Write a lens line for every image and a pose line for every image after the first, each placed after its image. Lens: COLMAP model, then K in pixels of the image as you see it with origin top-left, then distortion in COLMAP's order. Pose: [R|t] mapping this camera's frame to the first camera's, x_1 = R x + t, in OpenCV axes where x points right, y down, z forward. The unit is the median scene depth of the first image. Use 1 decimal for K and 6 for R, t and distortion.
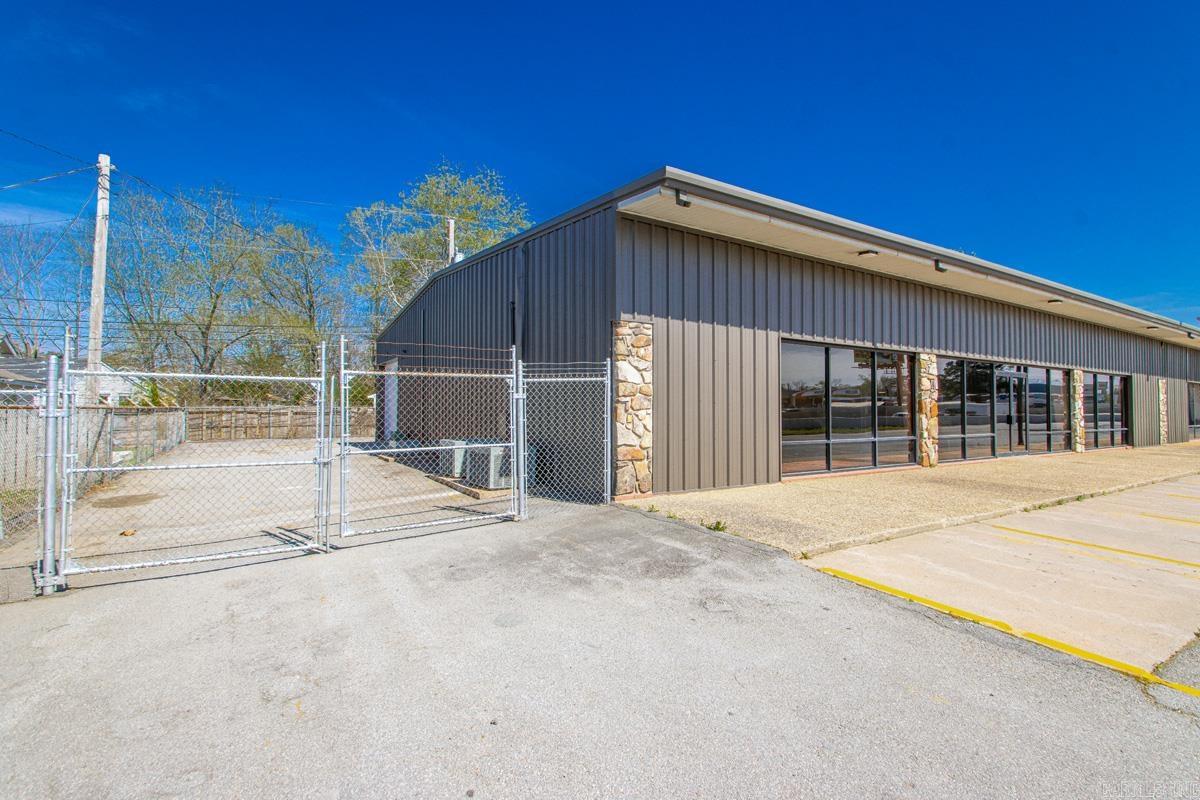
lens RADIAL K [[553.7, 0, 600.0], [0, 553.7, 395.7], [0, 0, 1]] dist [0.009193, -0.011994]
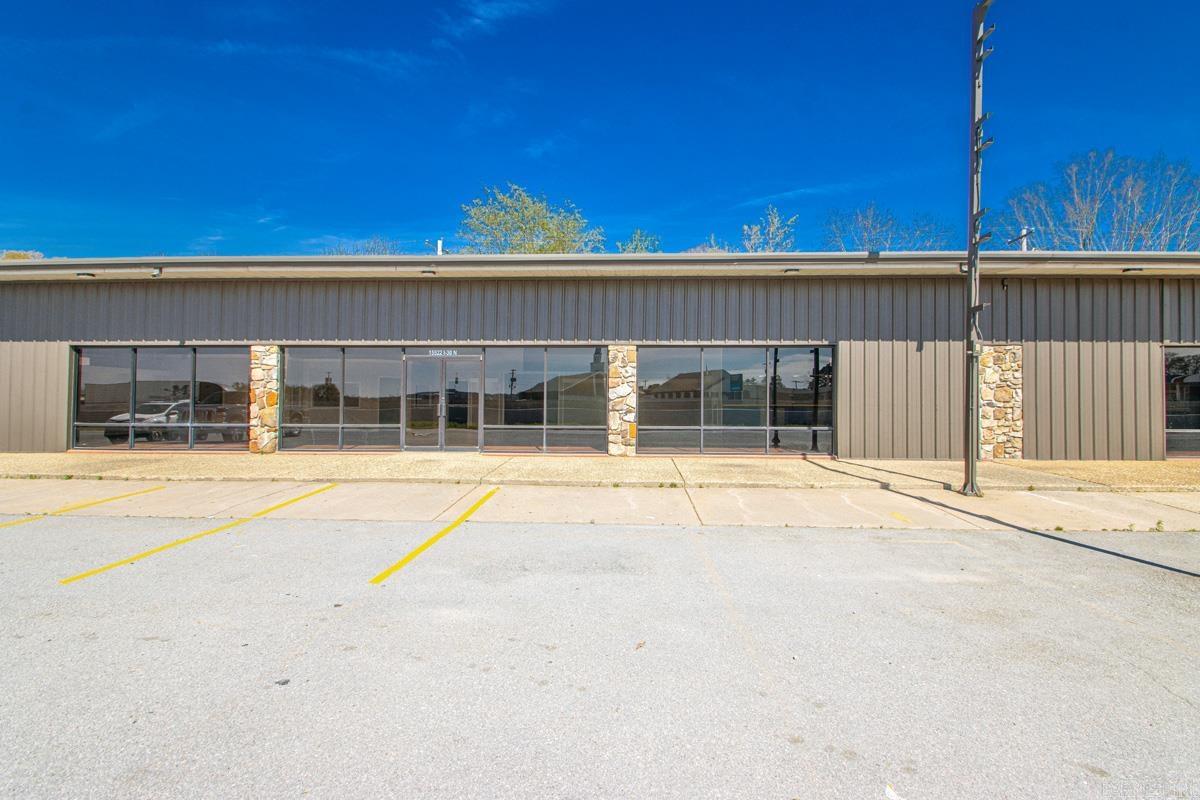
lens RADIAL K [[553.7, 0, 600.0], [0, 553.7, 395.7], [0, 0, 1]] dist [0.009193, -0.011994]
pose [[0.828453, -0.014300, -0.559876, 1.775550], [0.014654, 0.999885, -0.003855, 0.034094], [0.559867, -0.005011, 0.828568, 0.503521]]
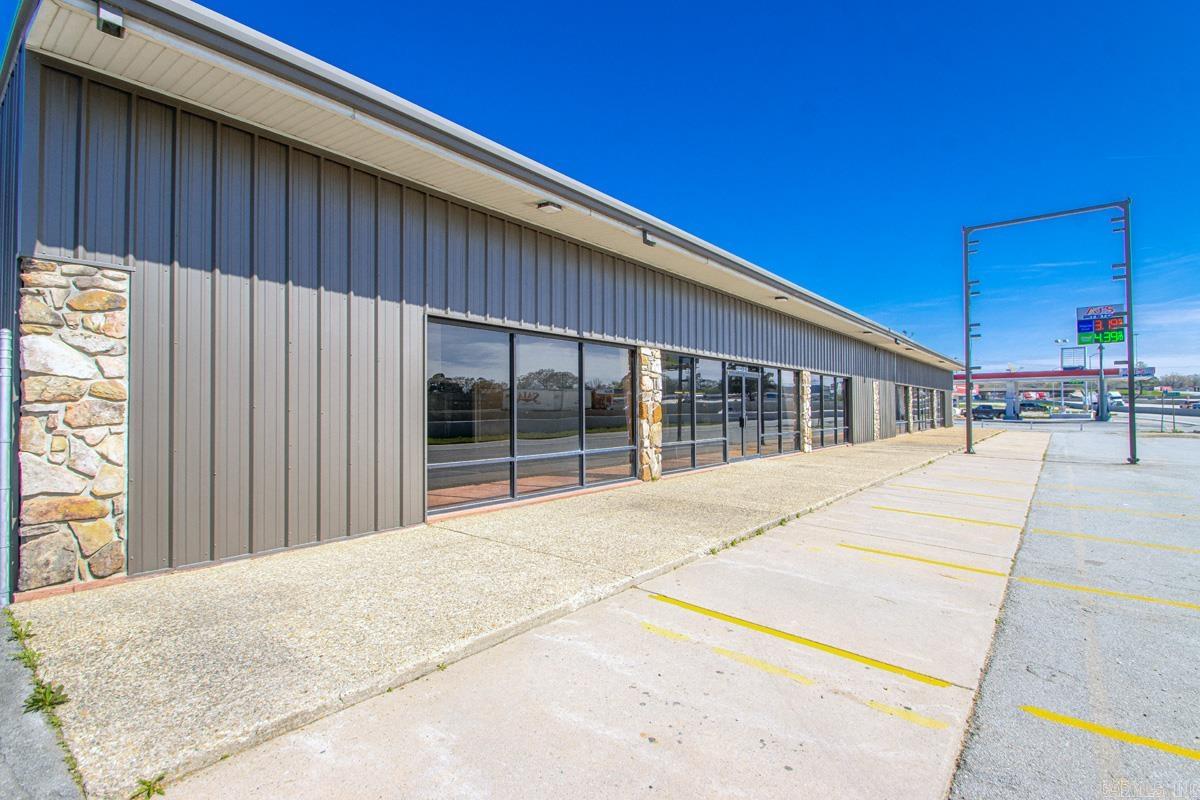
lens RADIAL K [[553.7, 0, 600.0], [0, 553.7, 395.7], [0, 0, 1]] dist [0.009193, -0.011994]
pose [[0.947810, 0.001534, 0.318832, 0.254816], [-0.002940, 0.999988, 0.003929, -0.005758], [-0.318822, -0.004661, 0.947803, 0.223537]]
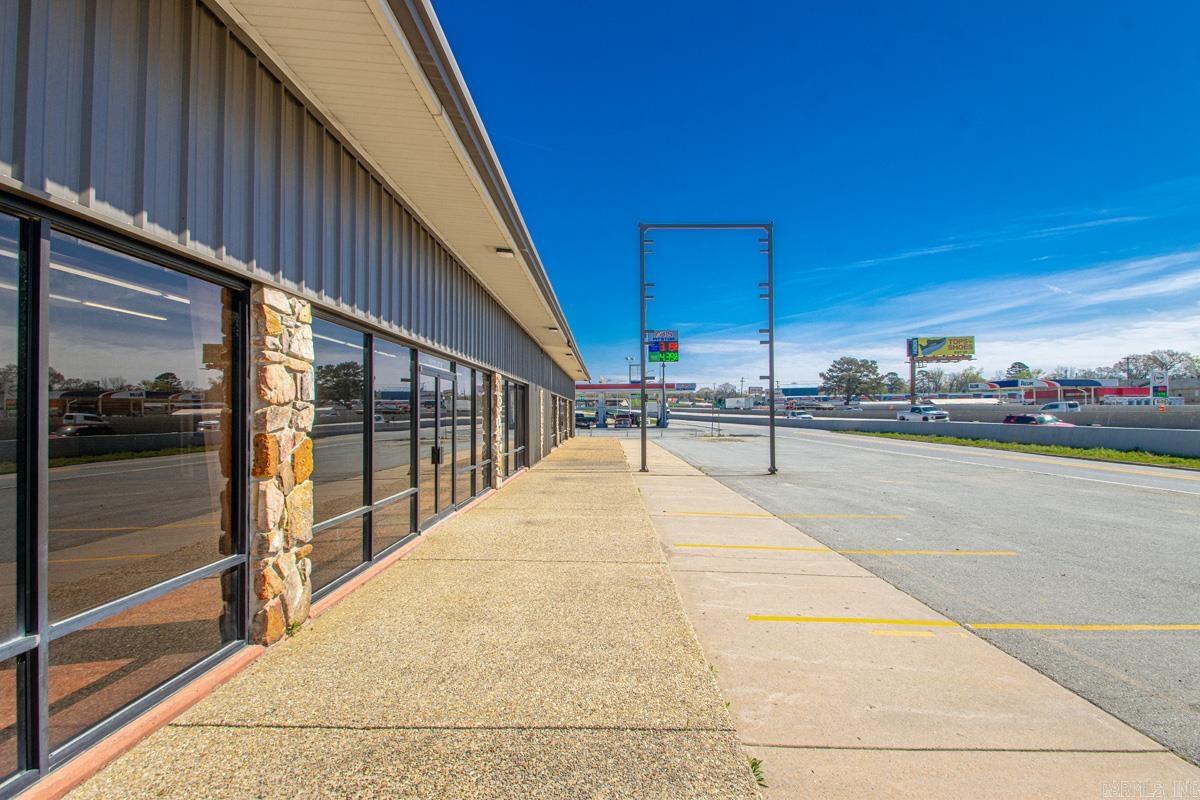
lens RADIAL K [[584.0, 0, 600.0], [0, 584.0, 400.0], [0, 0, 1]] dist [0.013522, -0.015696]
pose [[0.531197, 0.012922, 0.847150, 0.407805], [-0.014645, 0.999874, -0.006068, -0.012998], [-0.847122, -0.009184, 0.531320, 0.677405]]
